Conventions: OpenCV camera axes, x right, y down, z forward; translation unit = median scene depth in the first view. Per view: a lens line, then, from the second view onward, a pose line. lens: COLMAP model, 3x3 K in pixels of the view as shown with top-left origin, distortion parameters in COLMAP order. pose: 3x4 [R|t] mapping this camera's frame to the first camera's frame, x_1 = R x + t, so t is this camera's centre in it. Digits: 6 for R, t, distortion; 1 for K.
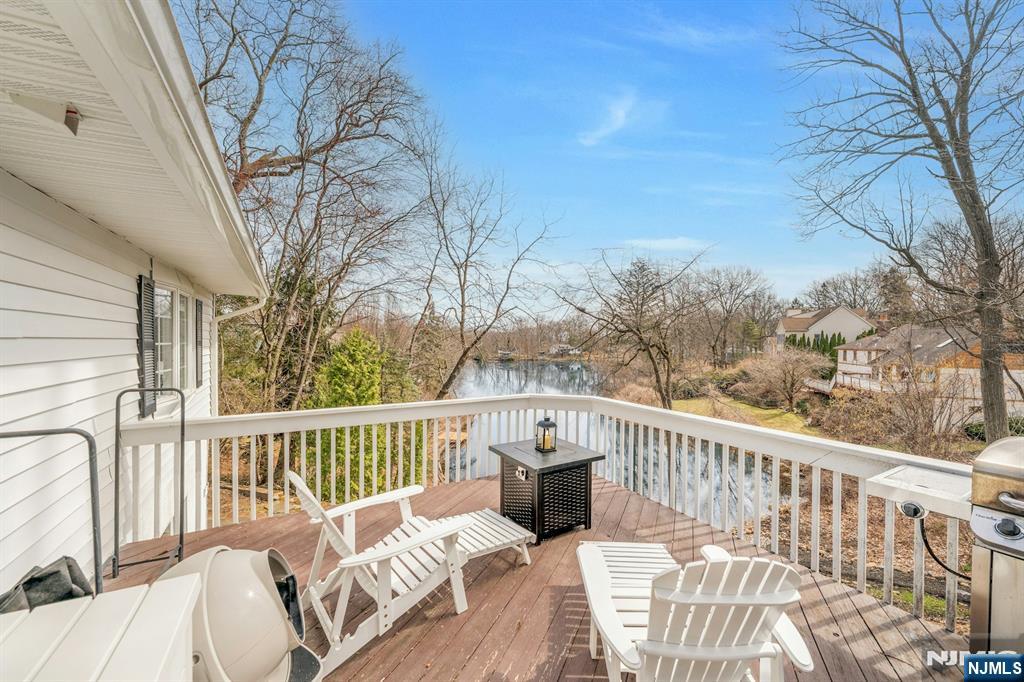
lens RADIAL K [[422.9, 0, 508.7], [0, 422.9, 343.3], [0, 0, 1]] dist [0.001494, 0.000216]
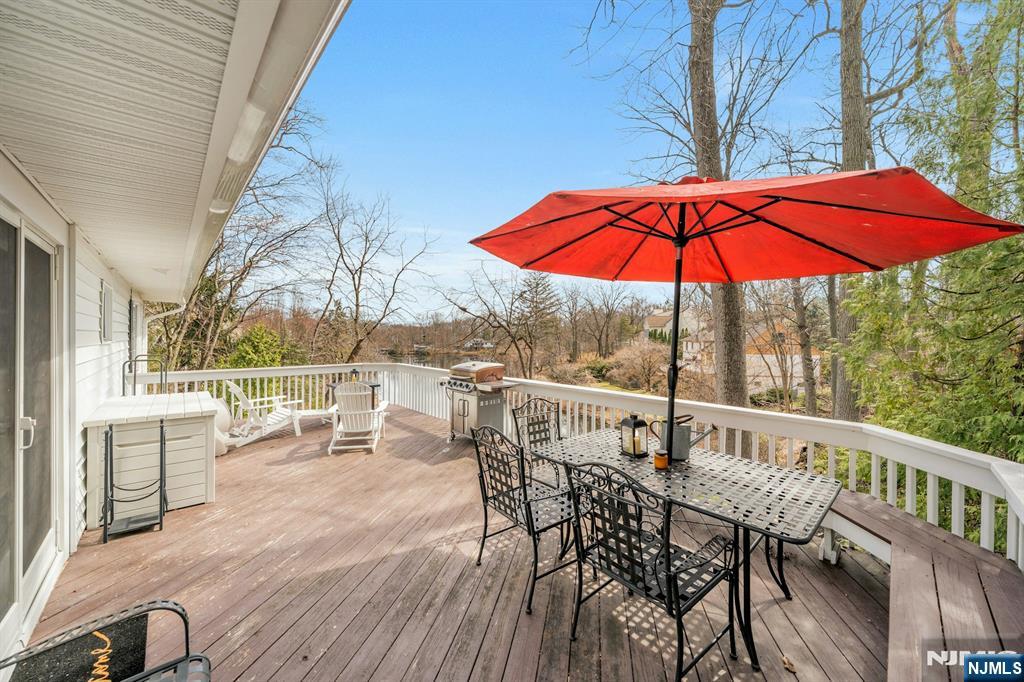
lens RADIAL K [[400.9, 0, 516.2], [0, 400.9, 336.1], [0, 0, 1]] dist [-0.000943, 0.000032]
pose [[0.975047, -0.001864, 0.221990, 0.072891], [0.002513, 0.999993, -0.002640, 0.002650], [-0.221984, 0.003132, 0.975045, -0.192743]]
